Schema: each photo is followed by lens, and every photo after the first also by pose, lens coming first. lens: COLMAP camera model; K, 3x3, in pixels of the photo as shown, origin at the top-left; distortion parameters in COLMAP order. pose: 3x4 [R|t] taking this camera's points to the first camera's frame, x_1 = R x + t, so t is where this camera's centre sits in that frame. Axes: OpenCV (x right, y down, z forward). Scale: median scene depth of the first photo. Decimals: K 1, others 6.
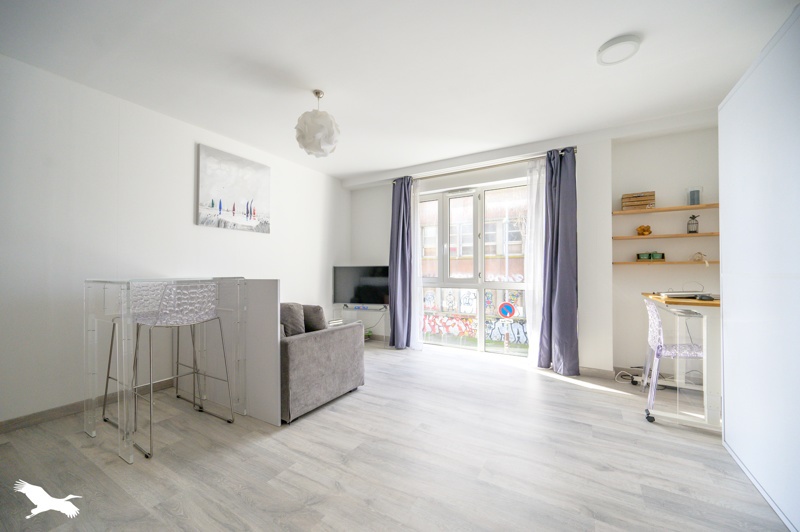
lens RADIAL K [[313.2, 0, 394.3], [0, 313.2, 268.2], [0, 0, 1]] dist [-0.000424, -0.000178]
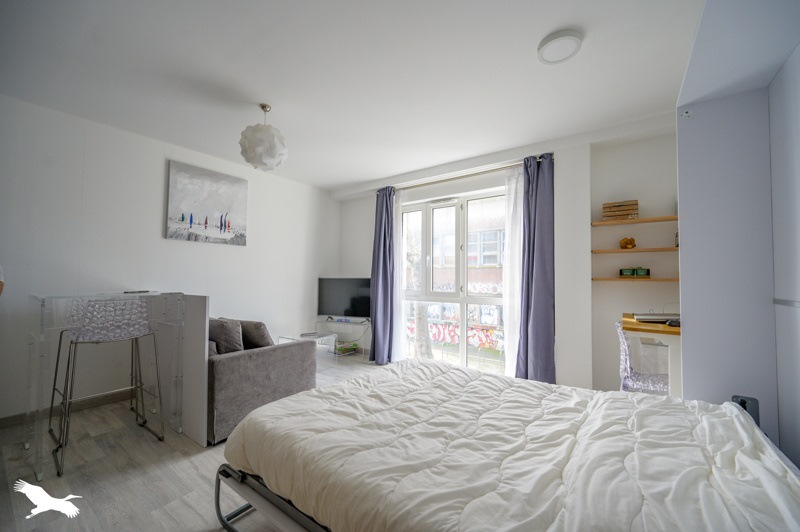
lens RADIAL K [[312.7, 0, 397.5], [0, 312.7, 268.6], [0, 0, 1]] dist [-0.001111, -0.000083]
pose [[0.996169, 0.005317, -0.087287, 0.207880], [-0.007279, 0.999727, -0.022182, -0.022116], [0.087145, 0.022732, 0.995936, 0.048818]]
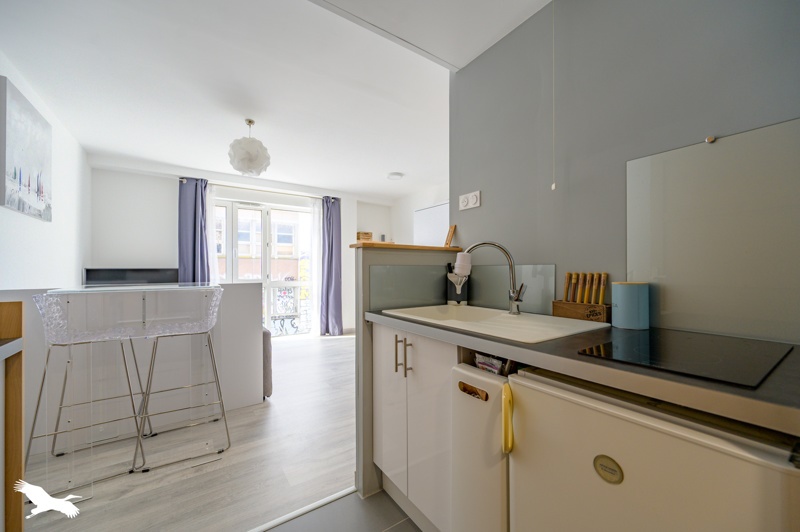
lens RADIAL K [[319.4, 0, 404.4], [0, 319.4, 271.4], [0, 0, 1]] dist [-0.000771, -0.000084]
pose [[0.404062, -0.003823, 0.914724, -0.857931], [-0.007808, 0.999940, 0.007629, -0.015062], [-0.914698, -0.010225, 0.404008, -0.004503]]
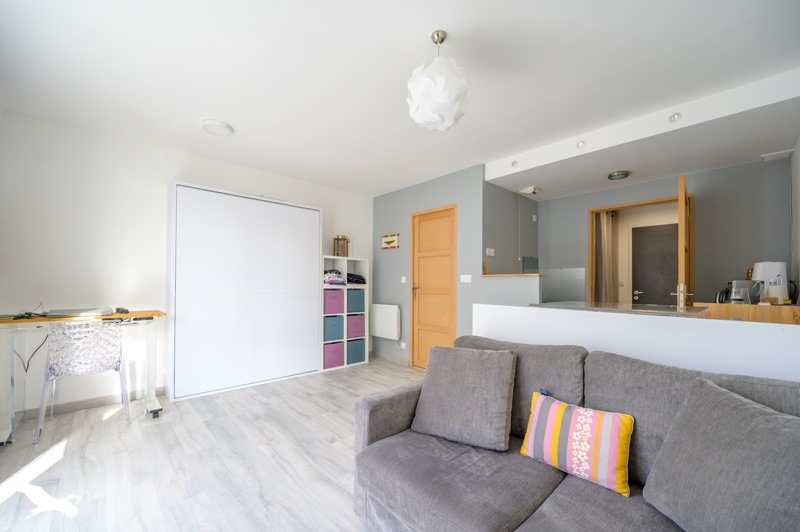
lens RADIAL K [[319.4, 0, 404.4], [0, 319.4, 271.4], [0, 0, 1]] dist [-0.000771, -0.000084]
pose [[-0.964916, 0.009475, 0.262388, -0.279003], [-0.004488, 0.998607, -0.052565, -0.002049], [-0.262521, -0.051898, -0.963530, 1.320809]]
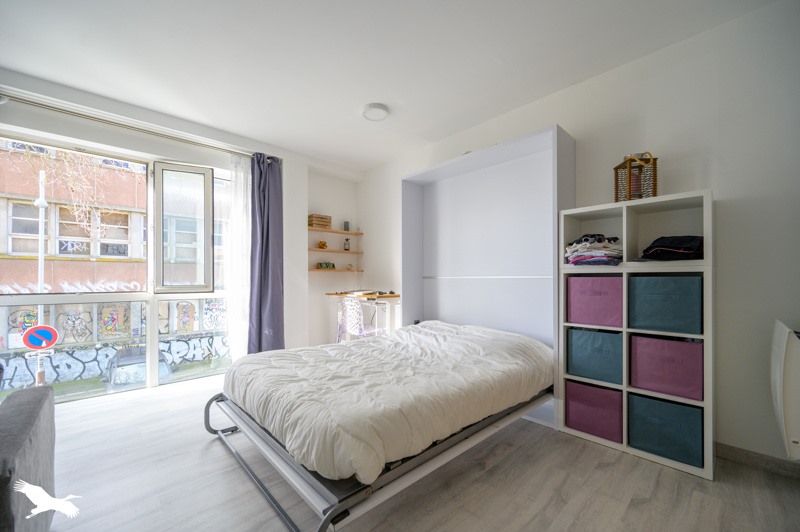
lens RADIAL K [[321.1, 0, 398.2], [0, 321.1, 278.4], [0, 0, 1]] dist [0.000031, 0.000047]
pose [[0.269629, 0.000071, 0.962964, -0.371084], [-0.005364, 0.999985, 0.001428, 0.012791], [-0.962949, -0.005550, 0.269625, 0.328550]]
